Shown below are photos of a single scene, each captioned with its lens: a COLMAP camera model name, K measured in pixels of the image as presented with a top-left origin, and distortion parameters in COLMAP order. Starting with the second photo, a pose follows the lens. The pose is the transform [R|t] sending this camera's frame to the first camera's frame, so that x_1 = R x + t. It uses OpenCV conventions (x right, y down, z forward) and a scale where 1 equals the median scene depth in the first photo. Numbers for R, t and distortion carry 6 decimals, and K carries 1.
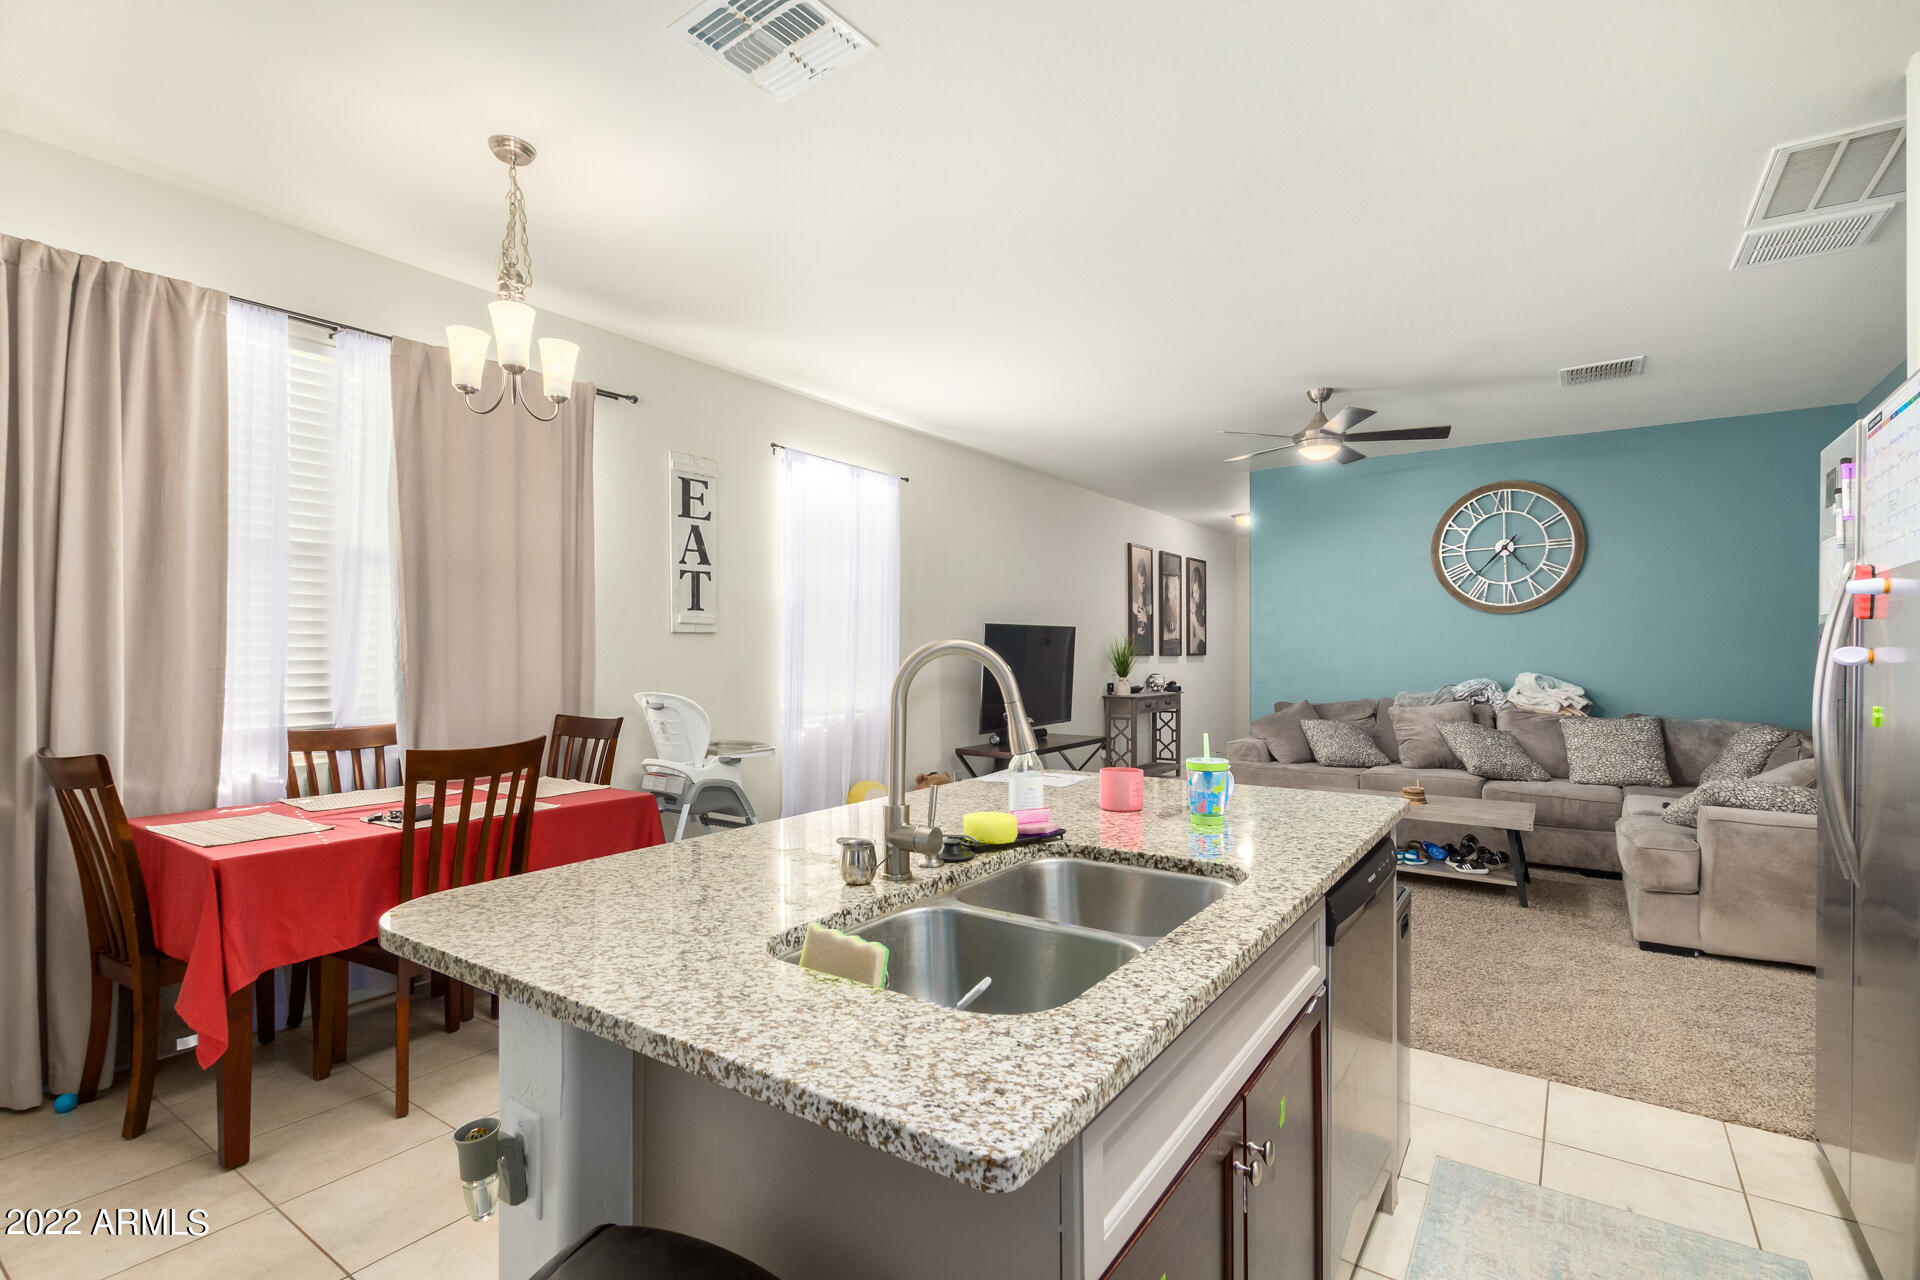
lens RADIAL K [[852.0, 0, 914.2], [0, 852.0, 649.3], [0, 0, 1]] dist [0.001632, -0.004555]
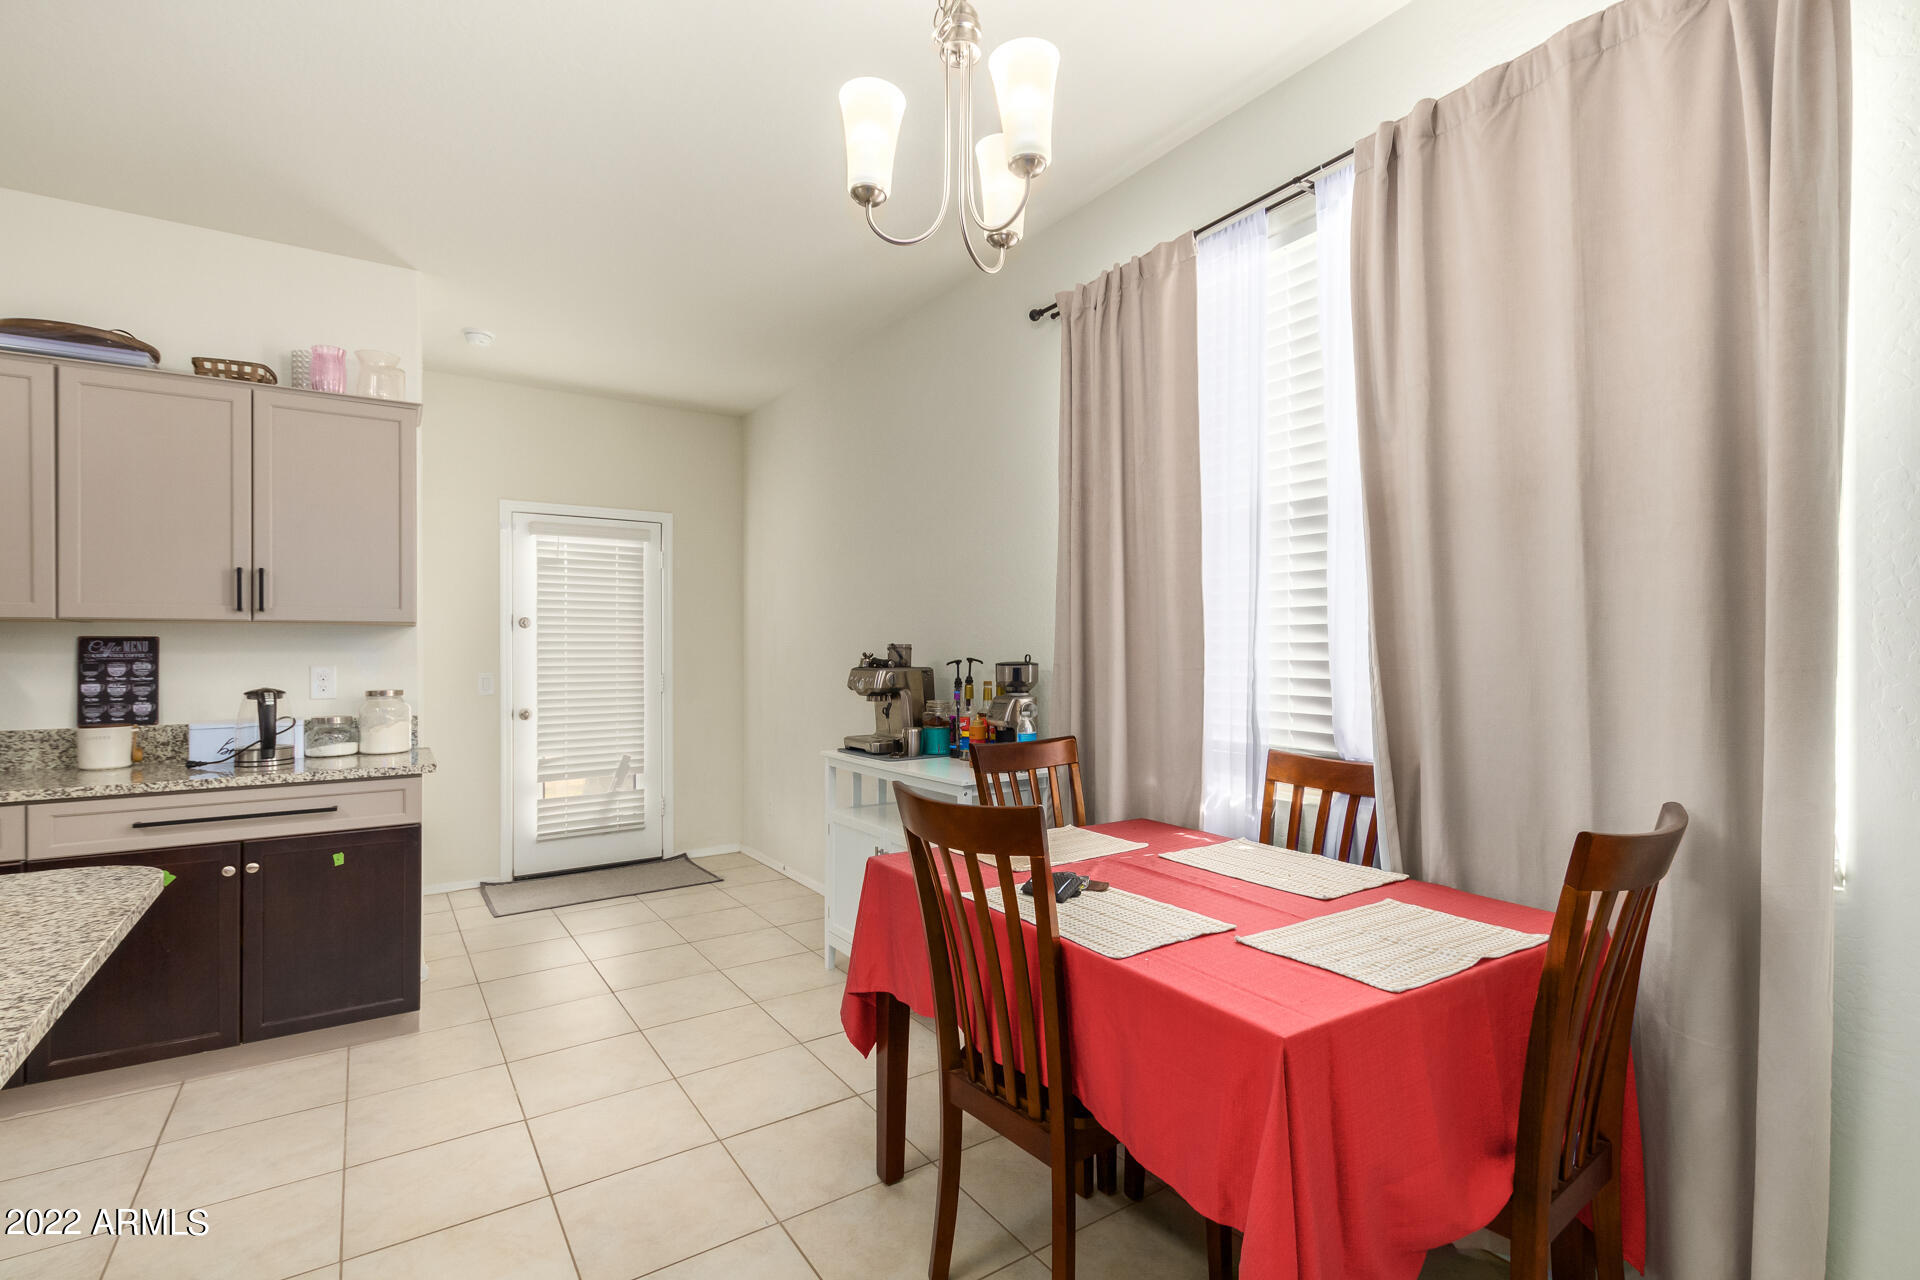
lens RADIAL K [[888.4, 0, 989.3], [0, 888.4, 647.6], [0, 0, 1]] dist [-0.000870, -0.001464]
pose [[-0.301006, -0.001412, -0.953621, 0.092931], [0.007114, 0.999968, -0.003726, 0.002517], [0.953596, -0.007906, -0.300986, 0.933863]]
